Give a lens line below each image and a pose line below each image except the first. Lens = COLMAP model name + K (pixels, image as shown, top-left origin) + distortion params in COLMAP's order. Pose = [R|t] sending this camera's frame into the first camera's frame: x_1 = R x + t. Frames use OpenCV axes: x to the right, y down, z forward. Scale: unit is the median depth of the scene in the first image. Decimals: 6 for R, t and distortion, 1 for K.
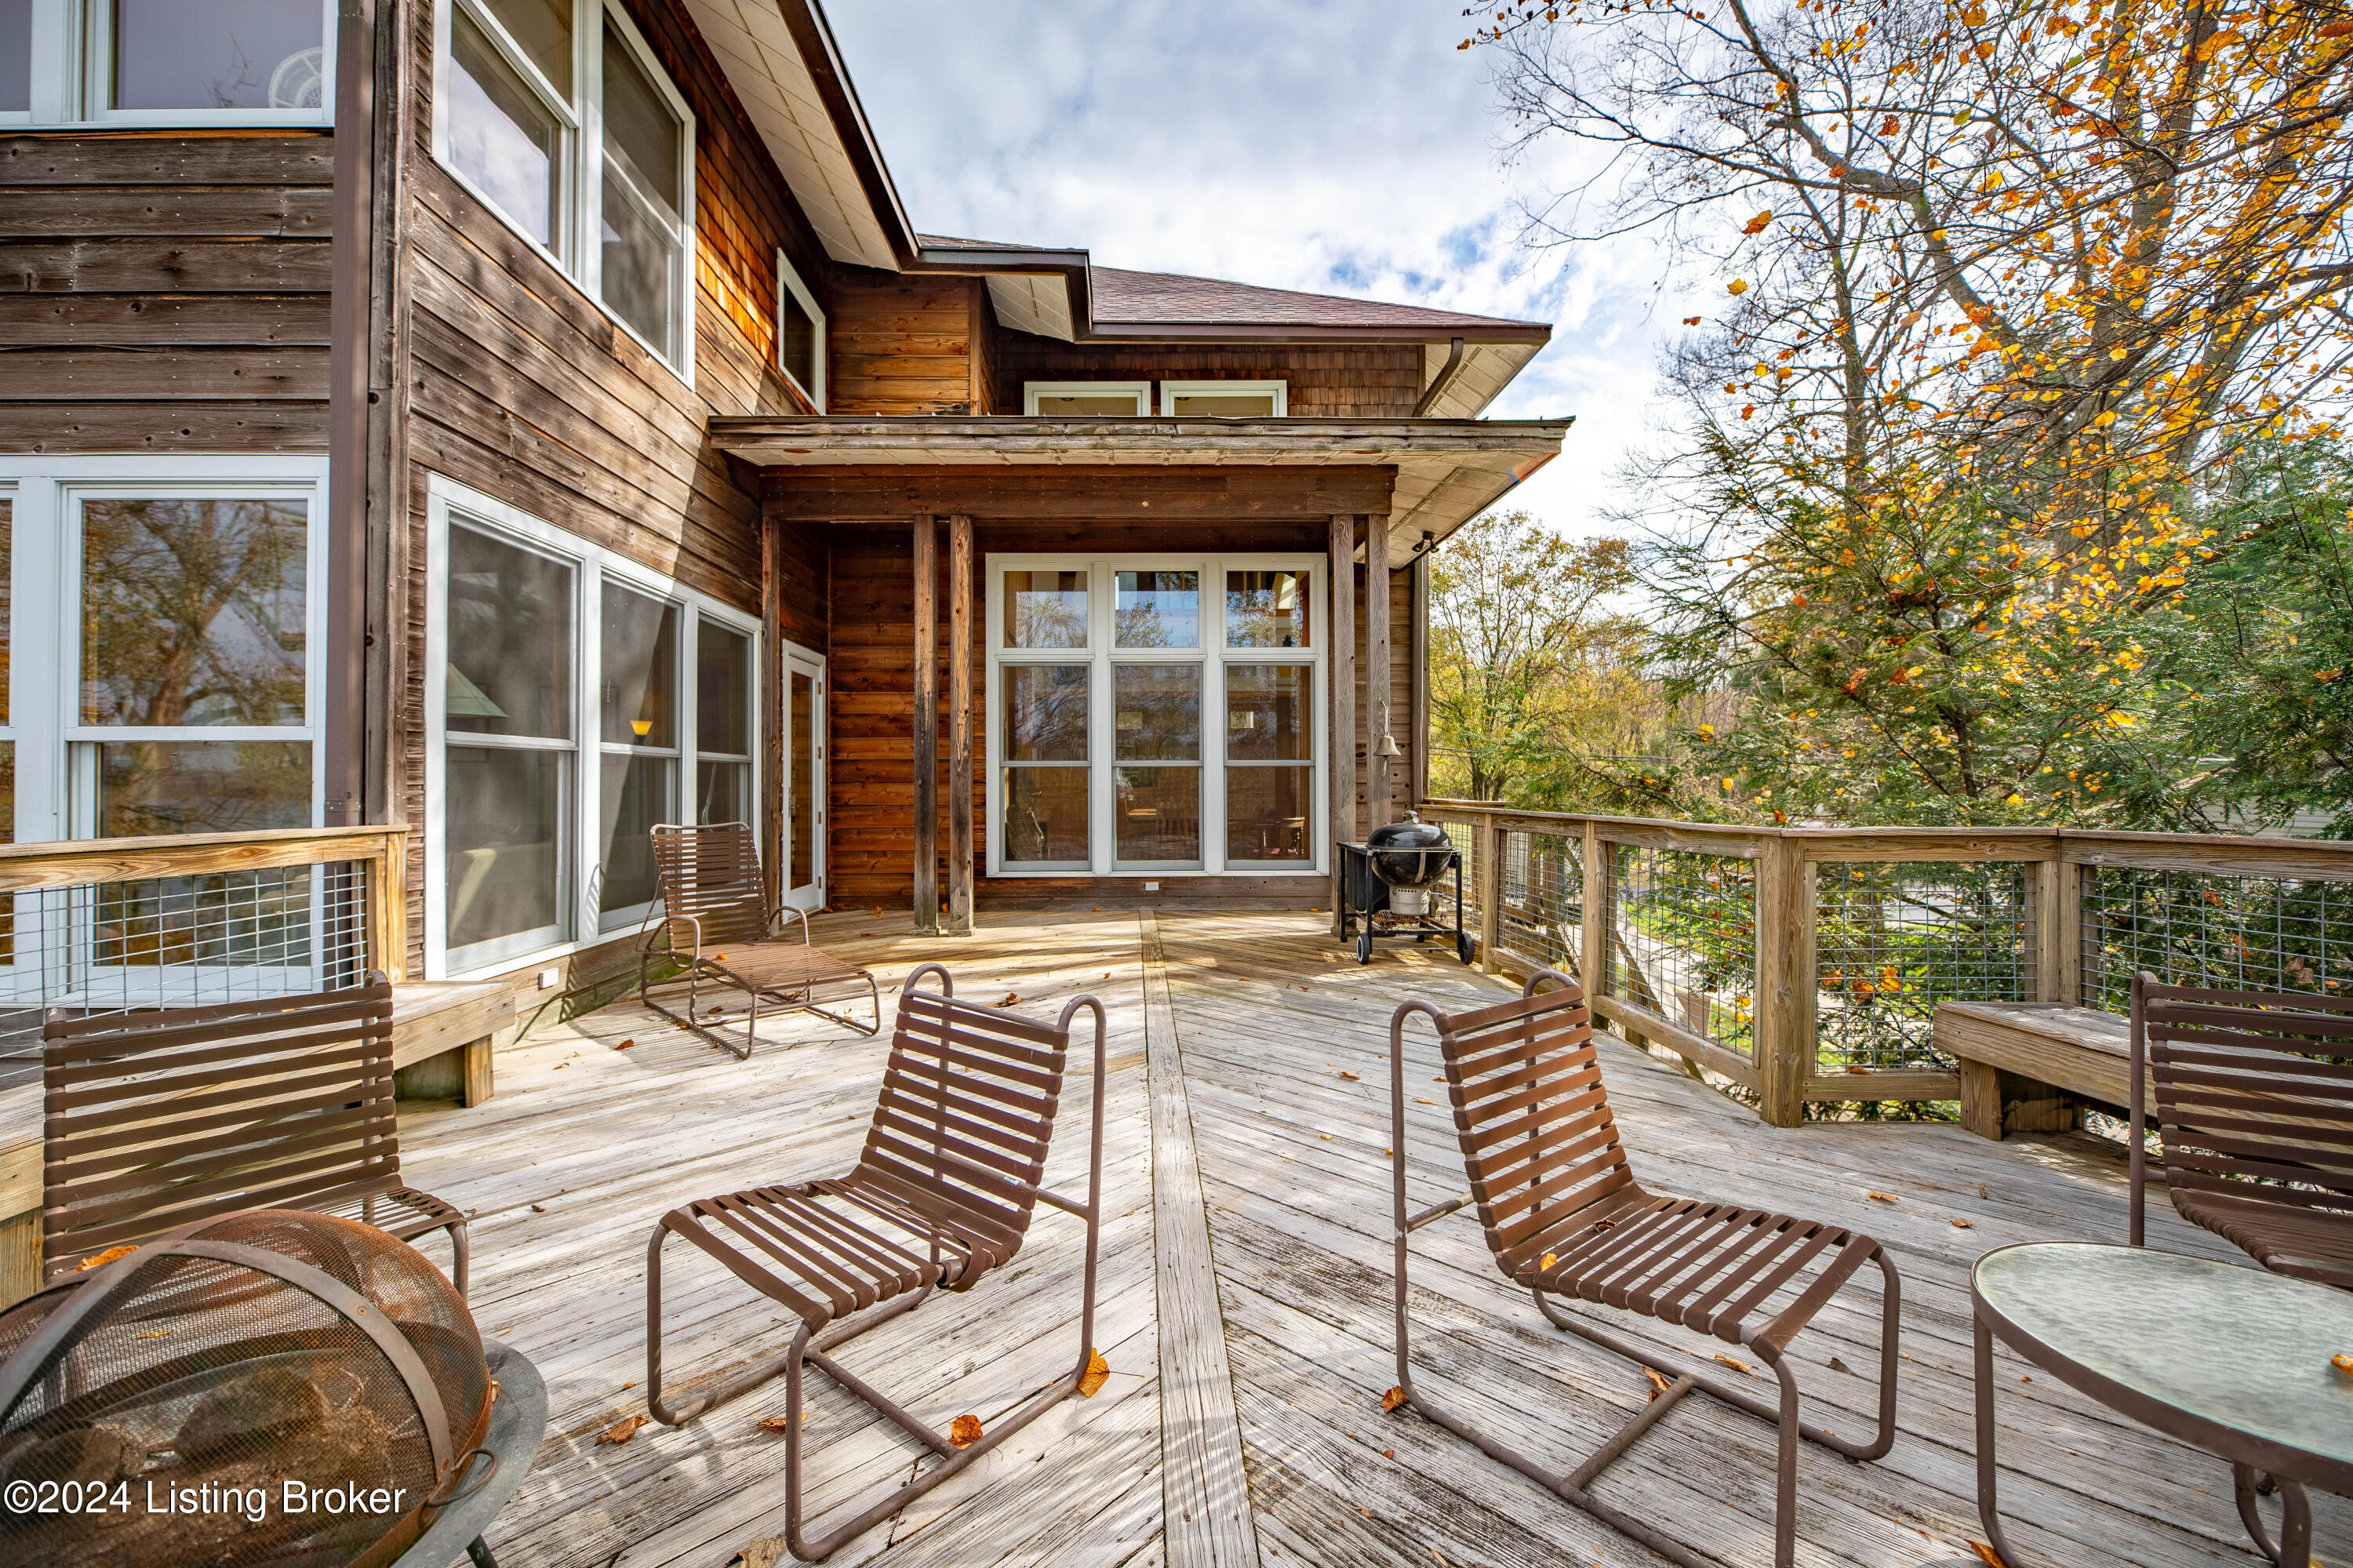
lens RADIAL K [[957.4, 0, 1176.0], [0, 957.4, 782.6], [0, 0, 1]] dist [-0.003311, -0.002191]
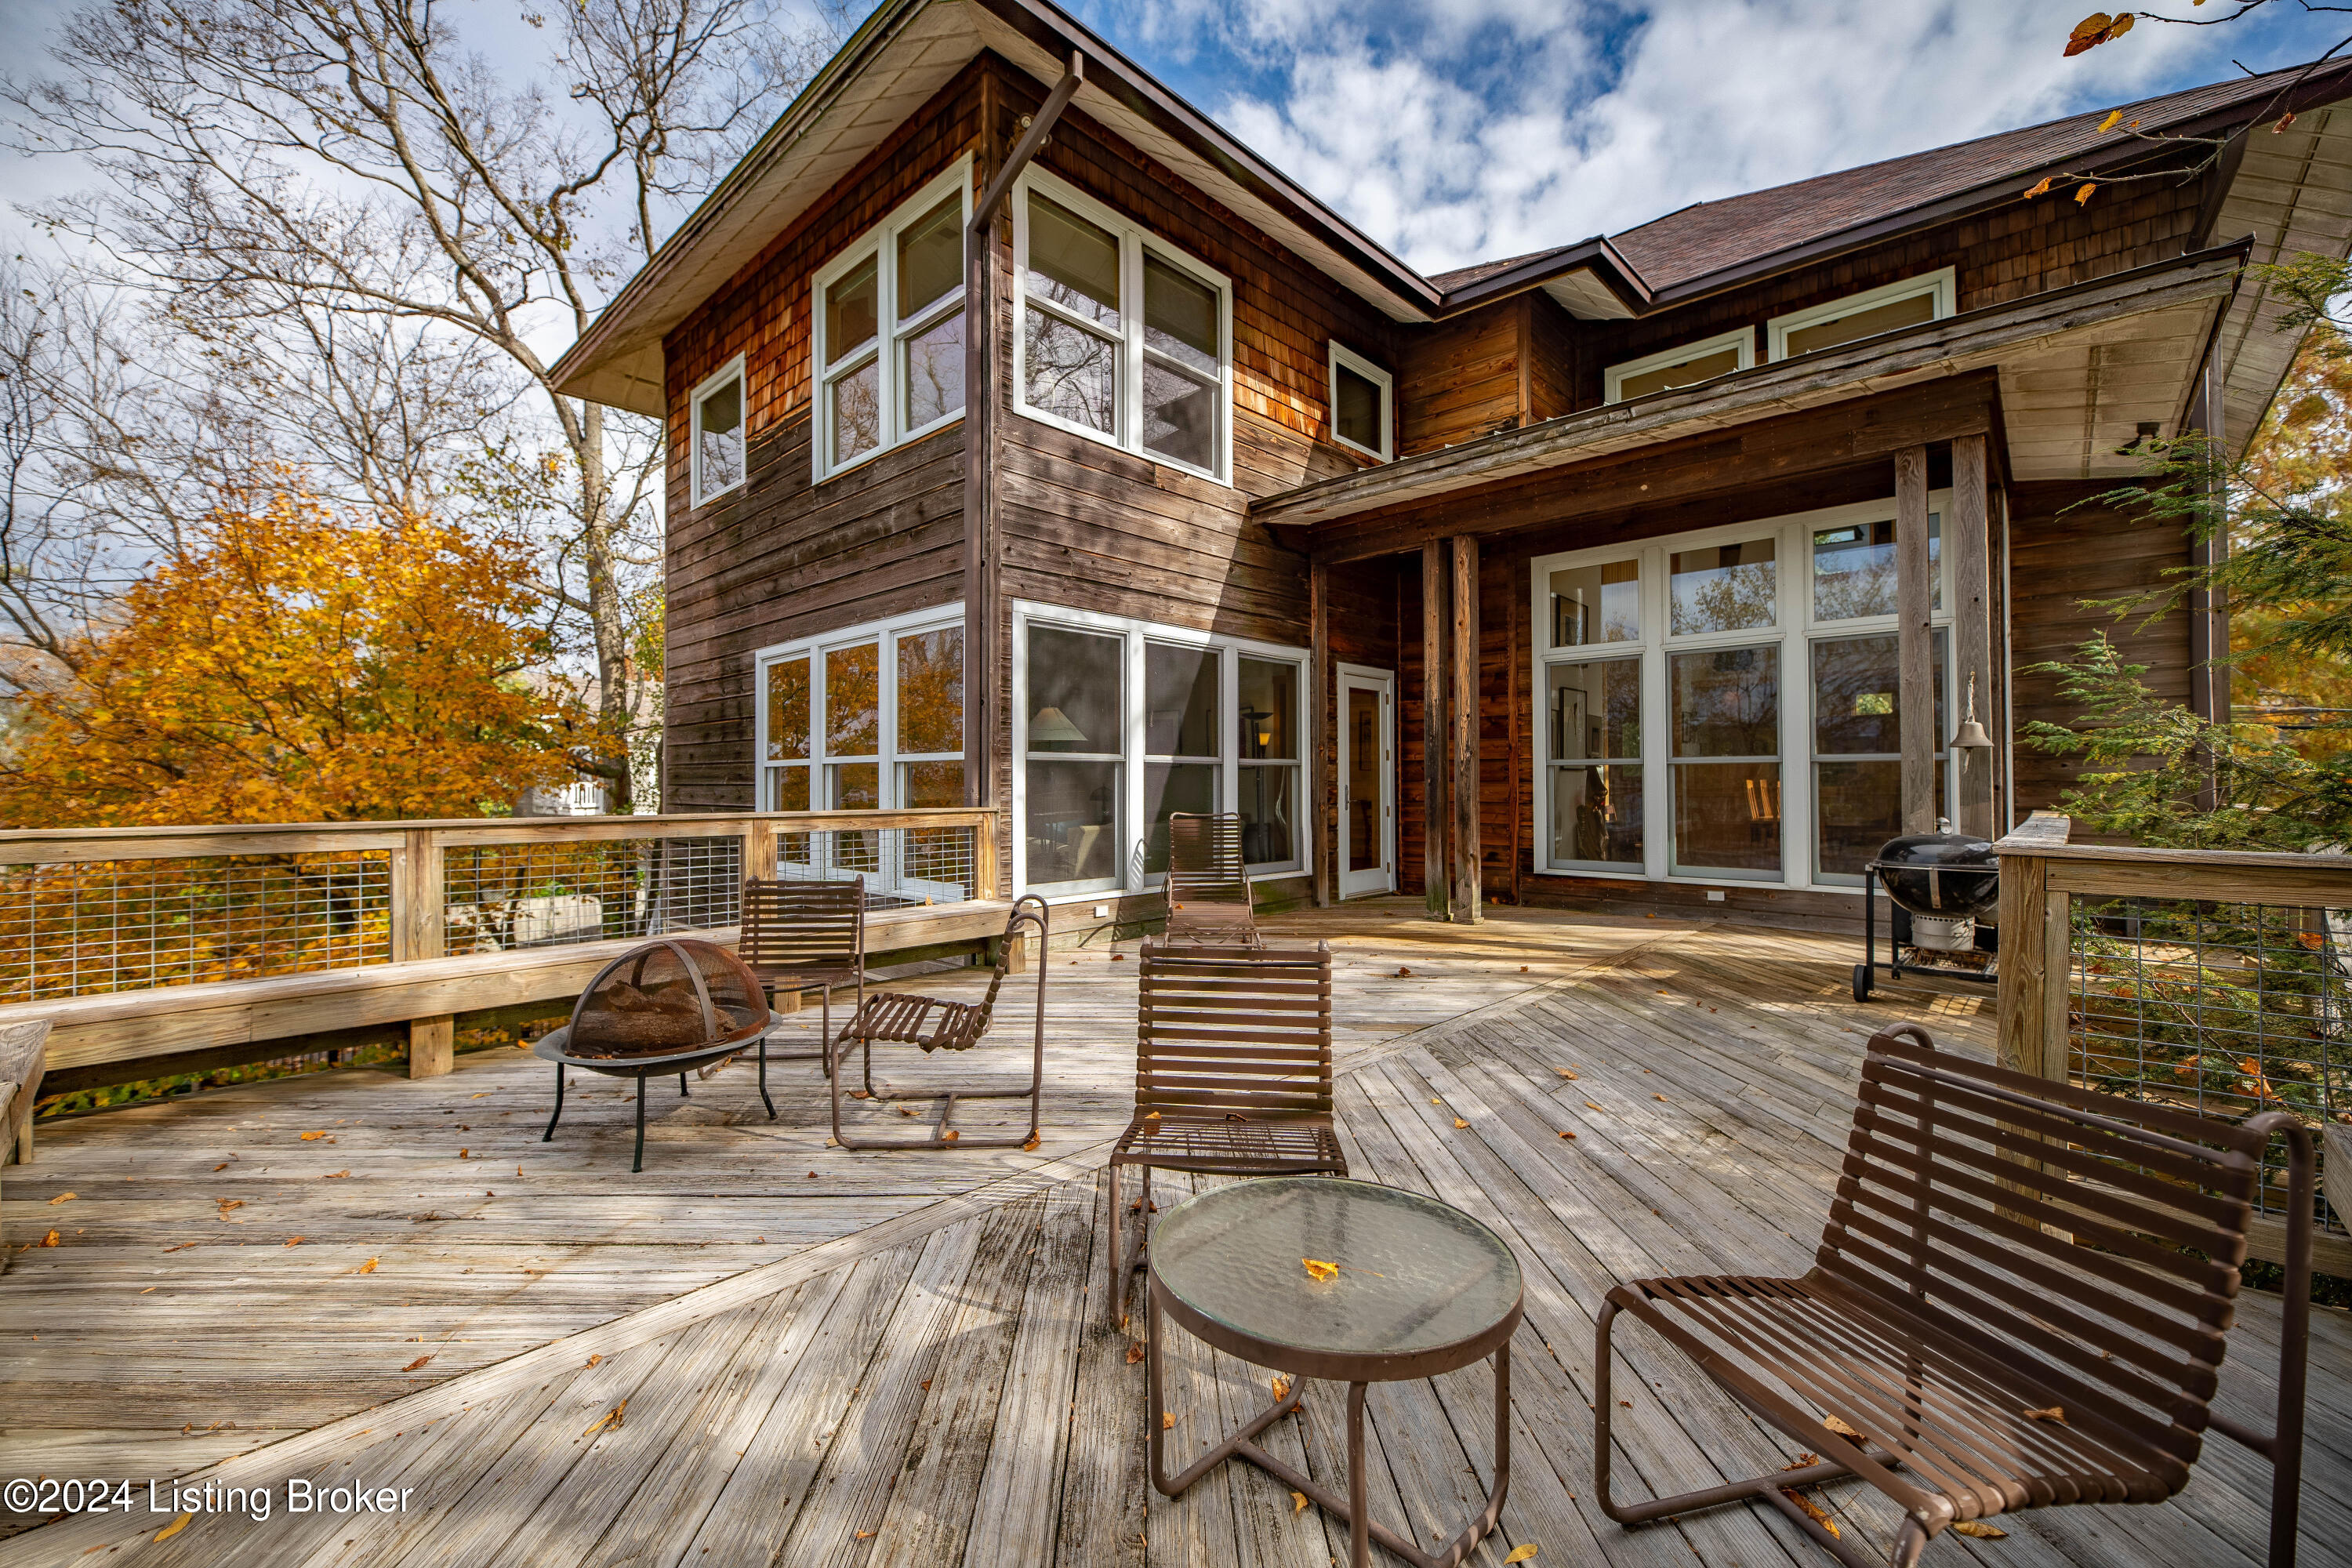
lens RADIAL K [[956.9, 0, 1171.9], [0, 956.9, 780.9], [0, 0, 1]] dist [-0.003311, -0.002191]
pose [[0.712754, -0.001672, -0.701412, 0.341391], [0.002170, 0.999998, -0.000179, -0.001763], [0.701410, -0.001395, 0.712756, -0.004608]]
